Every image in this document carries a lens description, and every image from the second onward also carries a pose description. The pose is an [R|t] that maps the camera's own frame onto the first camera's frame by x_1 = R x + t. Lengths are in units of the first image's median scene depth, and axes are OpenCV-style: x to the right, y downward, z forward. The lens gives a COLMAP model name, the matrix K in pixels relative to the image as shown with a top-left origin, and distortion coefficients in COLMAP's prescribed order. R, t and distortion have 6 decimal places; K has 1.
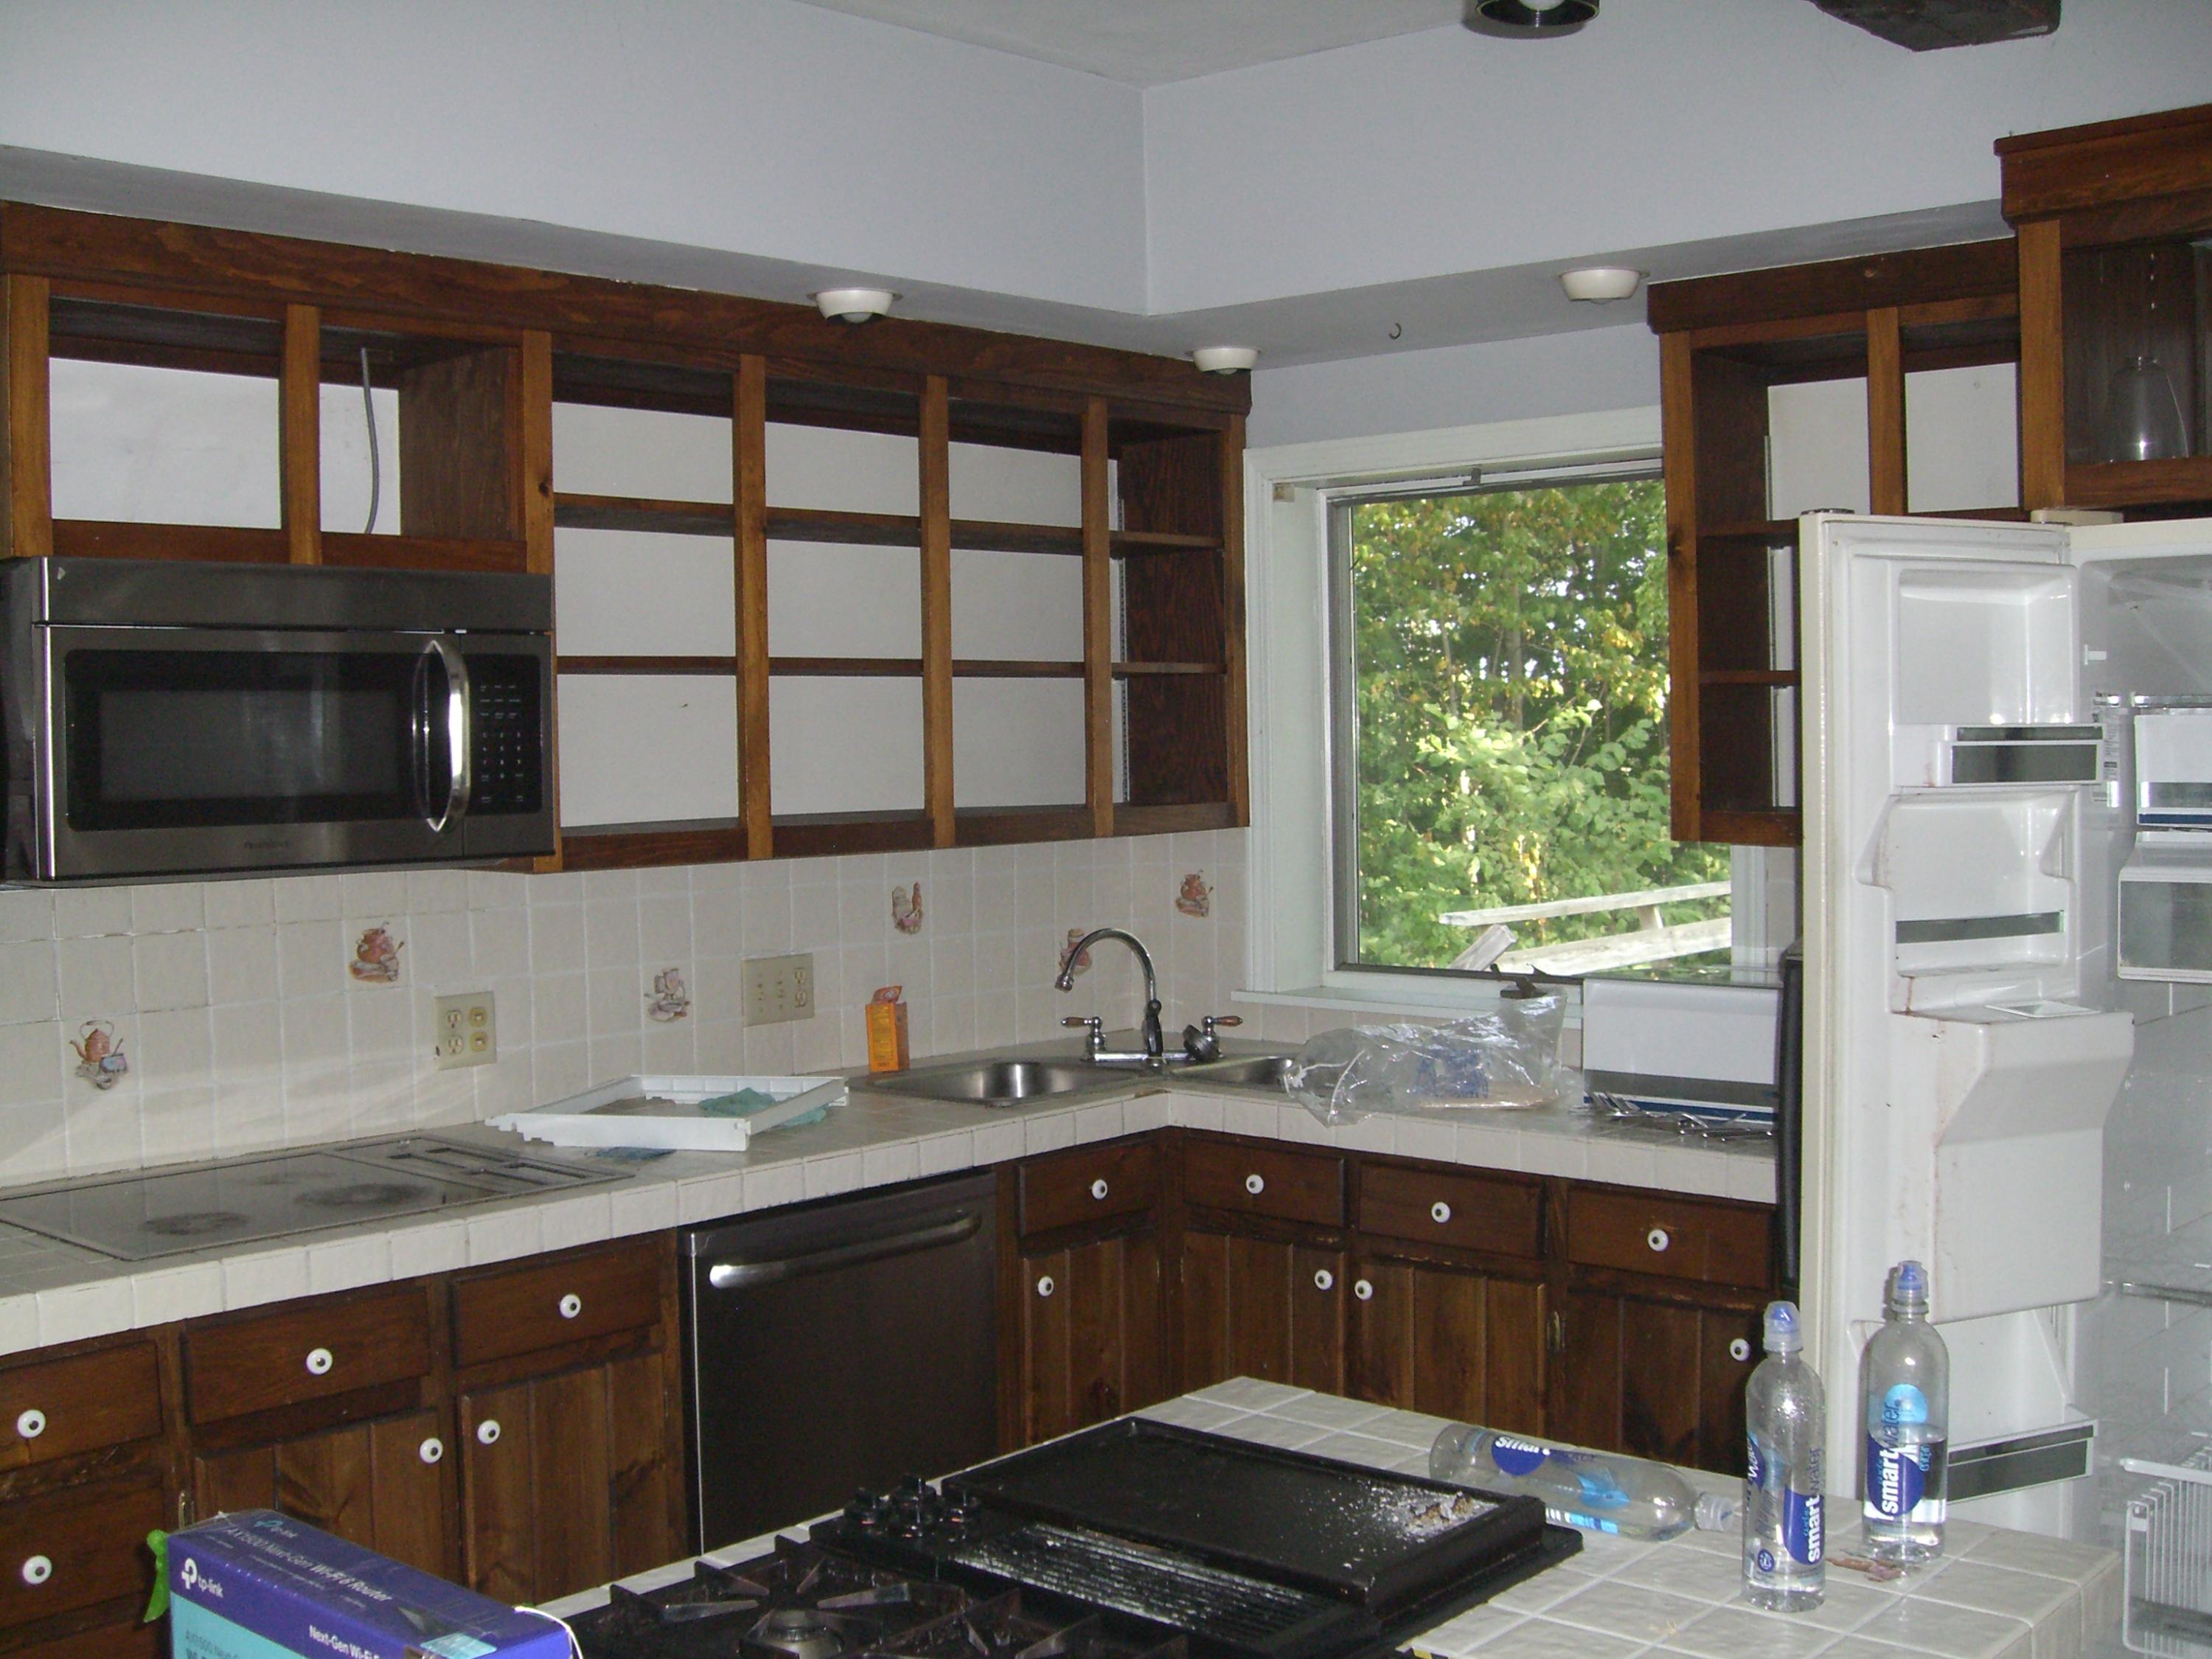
lens RADIAL K [[2493.4, 0, 1106.0], [0, 2493.4, 829.5], [0, 0, 1]] dist [-0.021012, -0.013338]
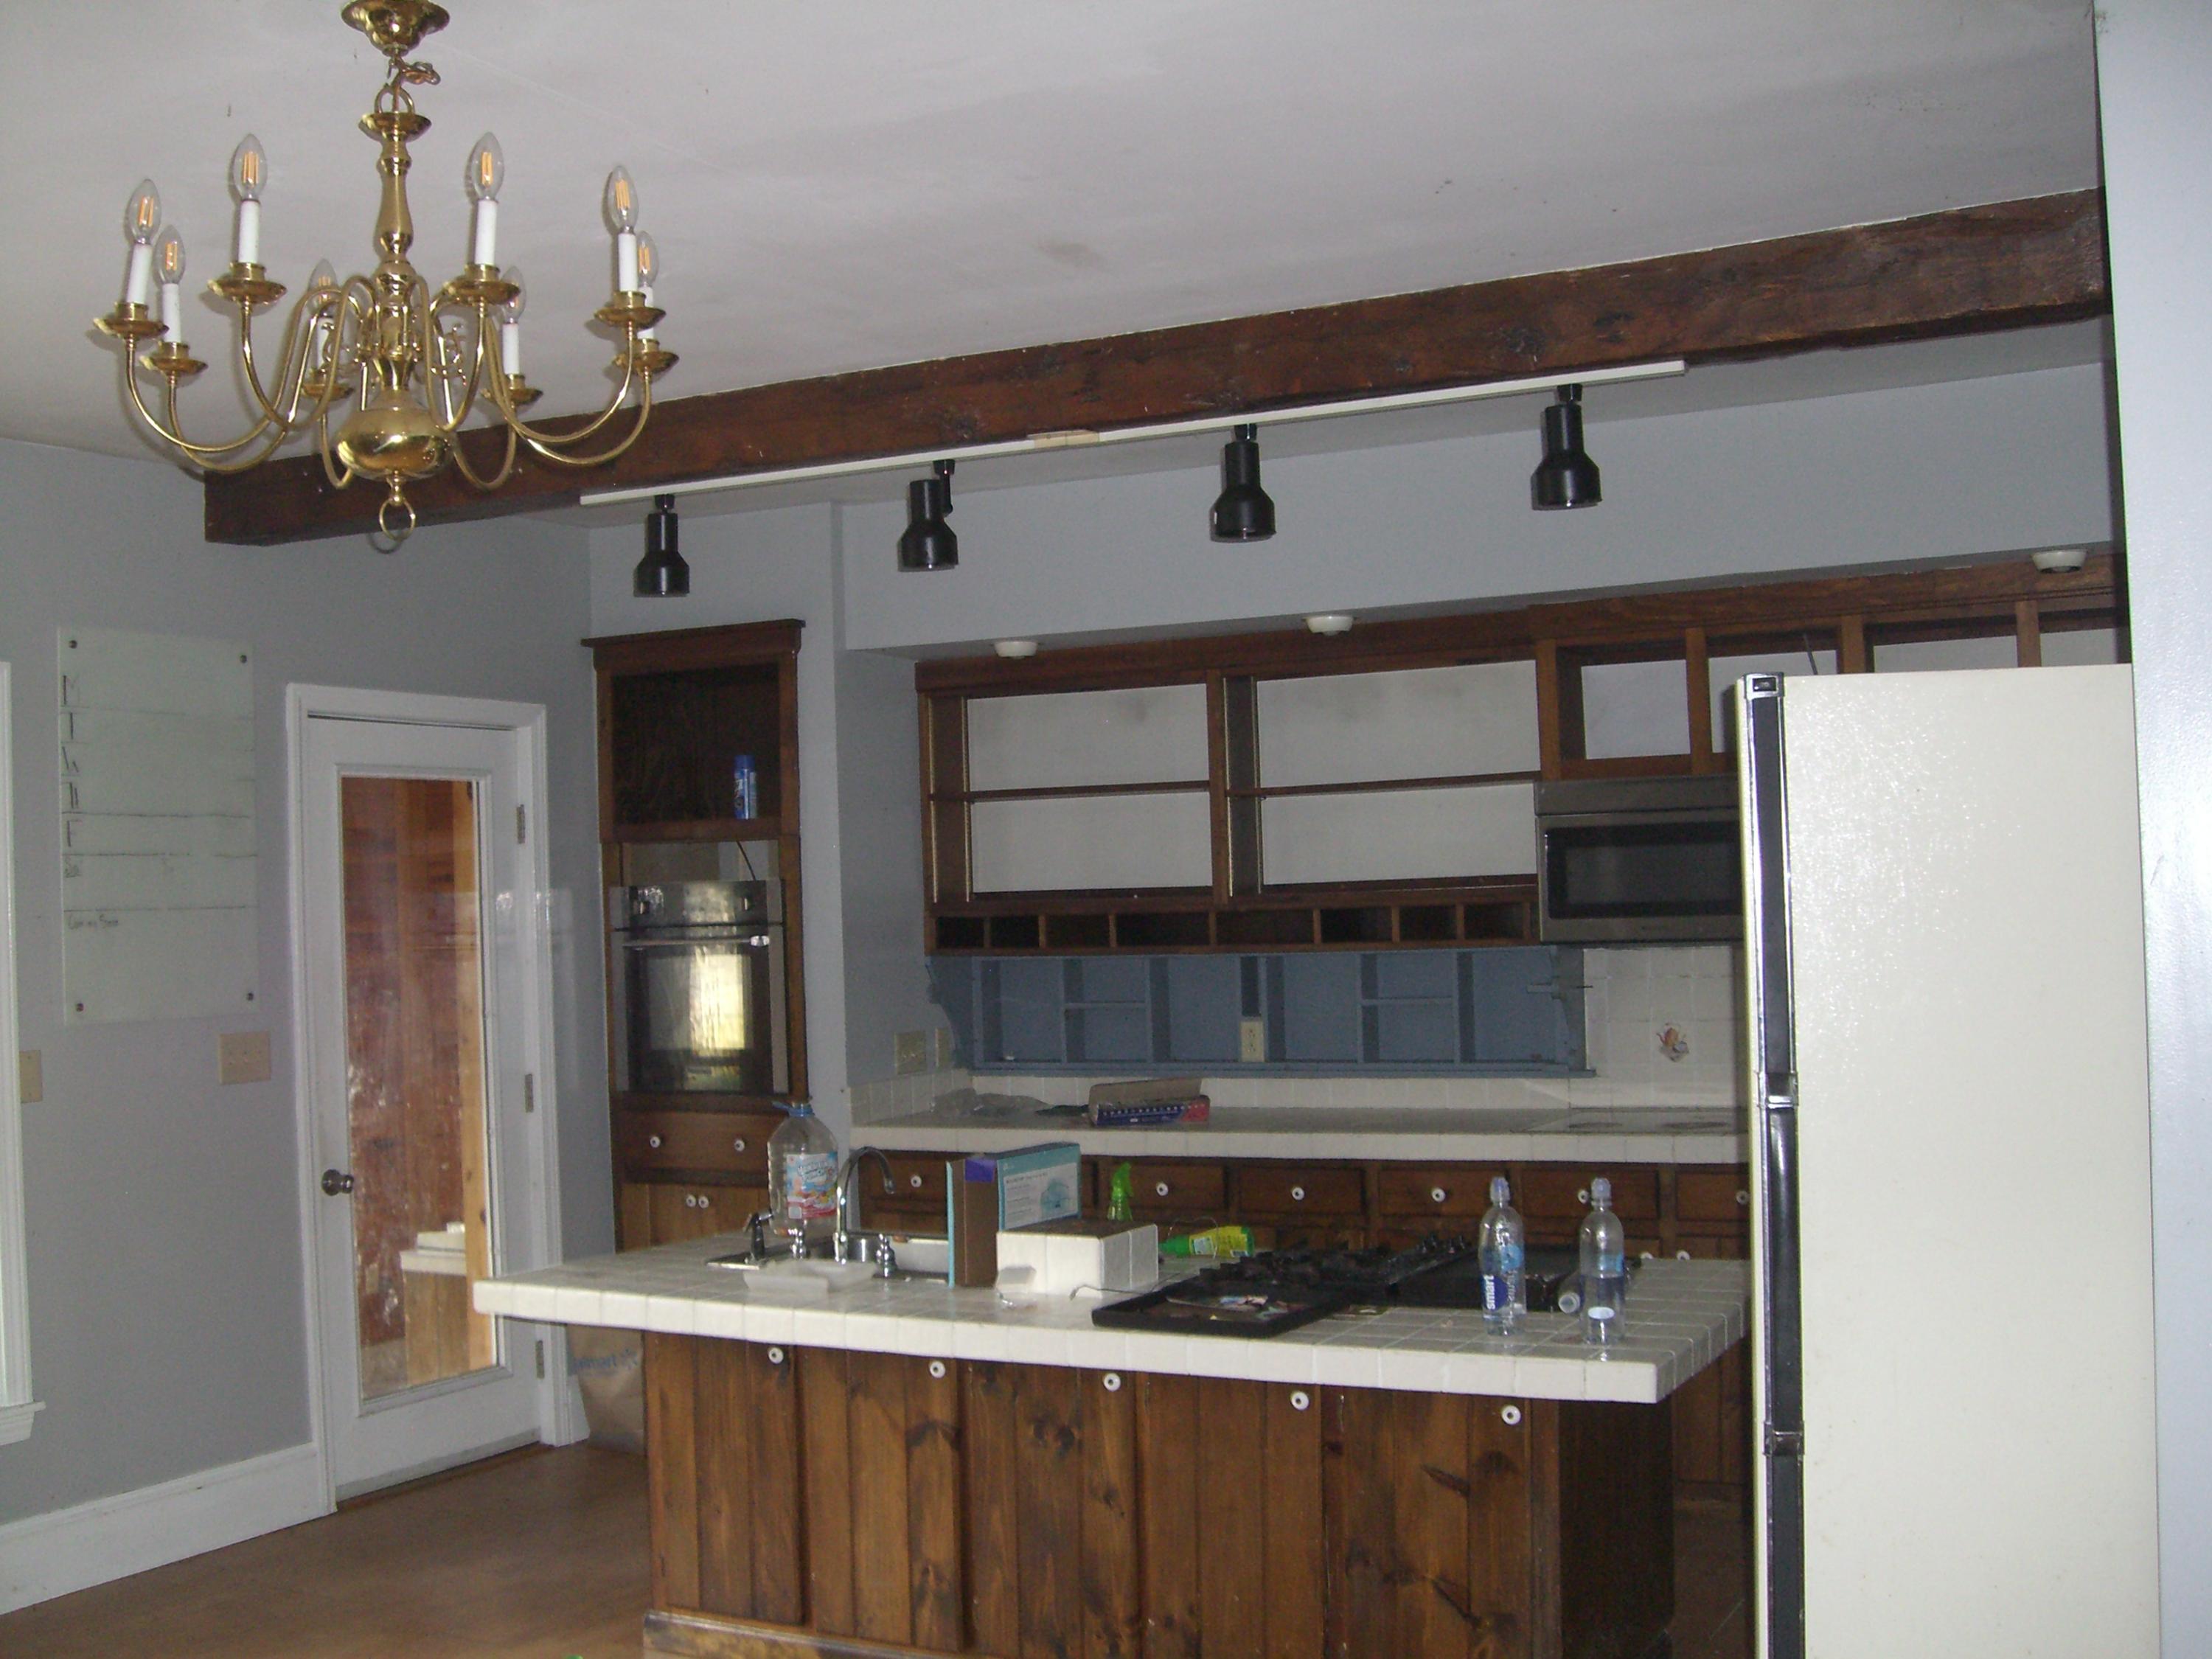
lens RADIAL K [[2493.4, 0, 1106.0], [0, 2493.4, 829.5], [0, 0, 1]] dist [-0.021012, -0.013338]
pose [[0.243501, -0.015816, -0.969772, 1.309007], [-0.015173, 0.999683, -0.020114, -0.022796], [0.969782, 0.019612, 0.243184, 0.154545]]
